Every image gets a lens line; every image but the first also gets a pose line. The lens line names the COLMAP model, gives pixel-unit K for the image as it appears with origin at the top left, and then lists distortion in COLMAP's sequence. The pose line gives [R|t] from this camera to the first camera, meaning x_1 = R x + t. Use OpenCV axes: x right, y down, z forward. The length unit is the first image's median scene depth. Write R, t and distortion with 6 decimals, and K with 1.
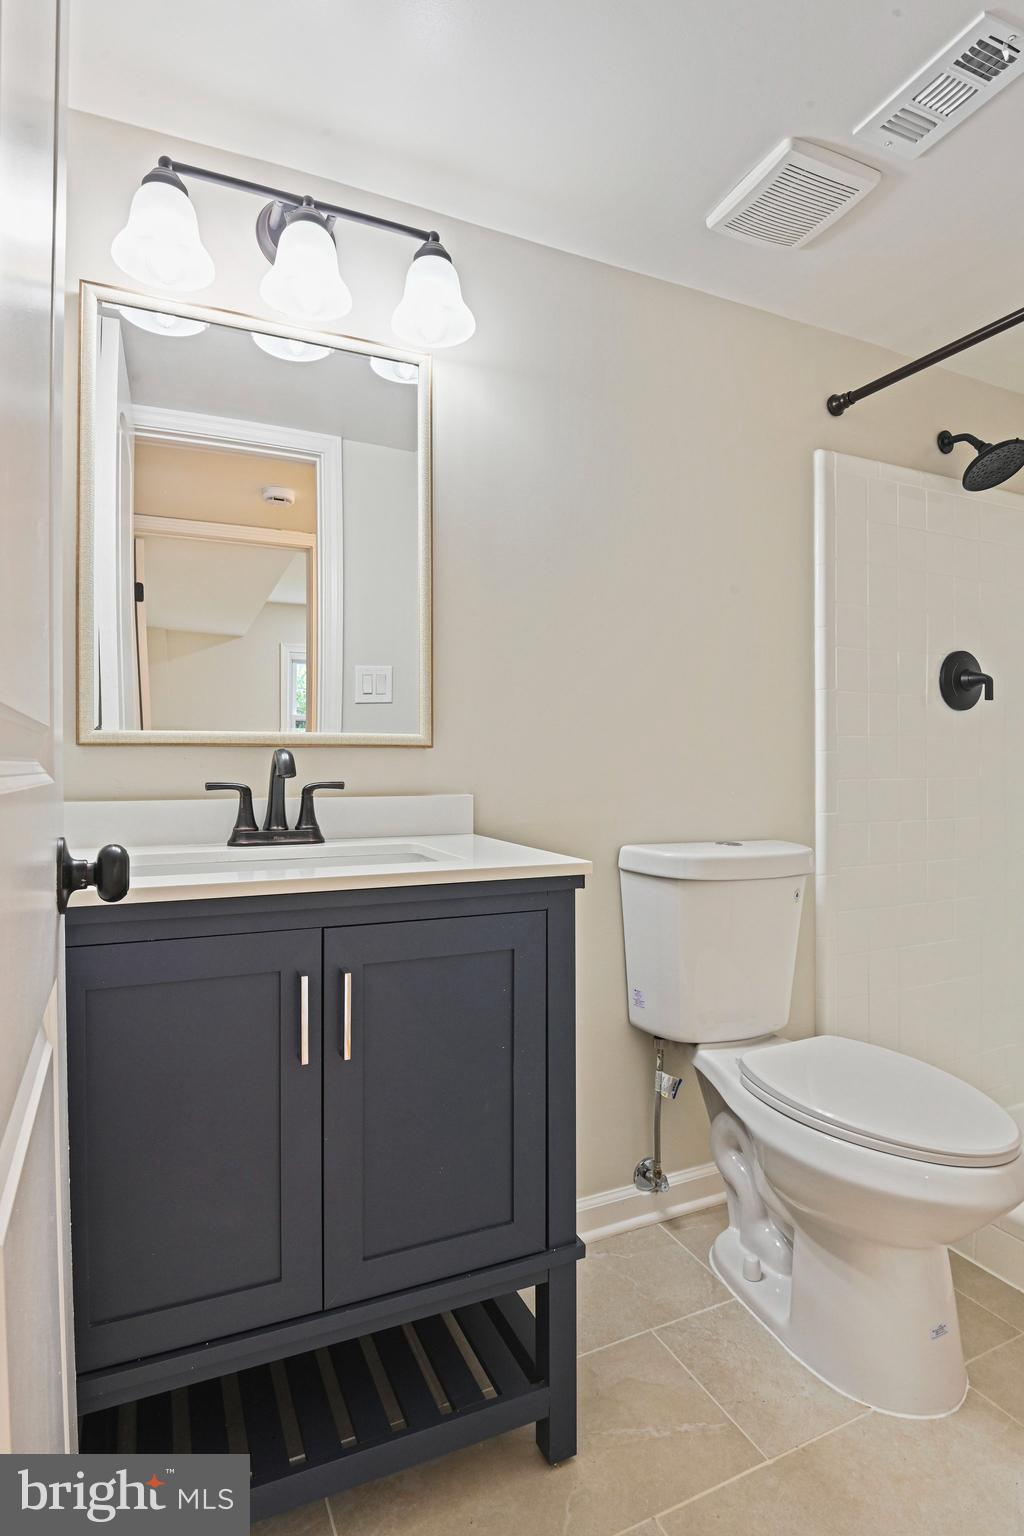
lens RADIAL K [[790.6, 0, 519.6], [0, 790.6, 783.6], [0, 0, 1]] dist [-0.012155, -0.001251]
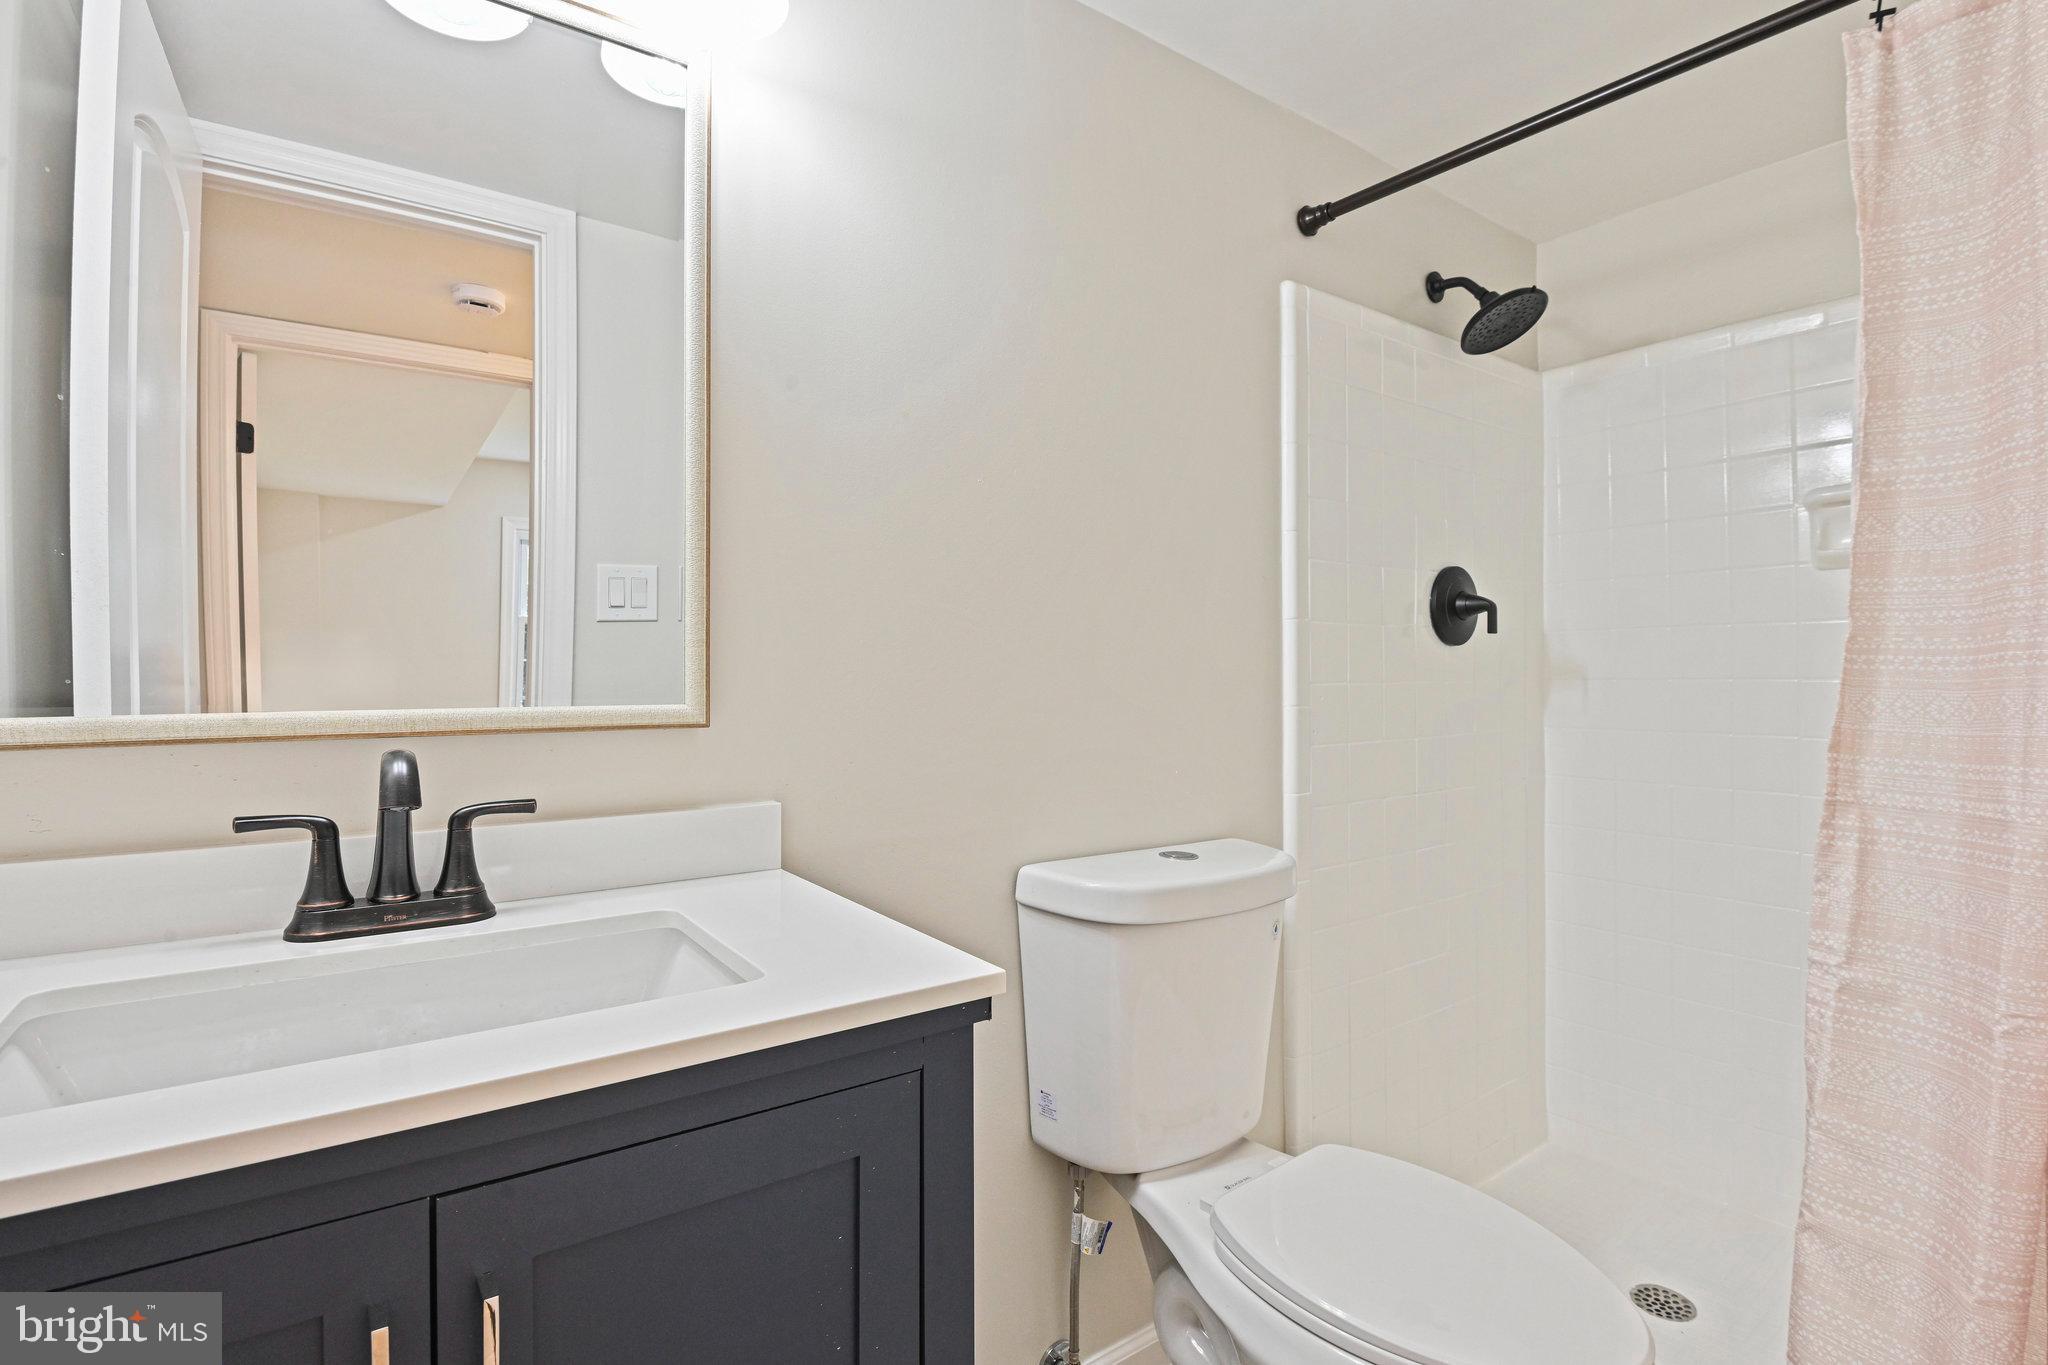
lens RADIAL K [[966.0, 0, 1030.1], [0, 966.0, 680.8], [0, 0, 1]] dist [-0.011250, -0.003094]
pose [[0.982077, 0.001933, 0.188468, -0.010441], [0.000998, 0.999880, -0.015457, -0.058509], [-0.188475, 0.015368, 0.981958, 0.225255]]
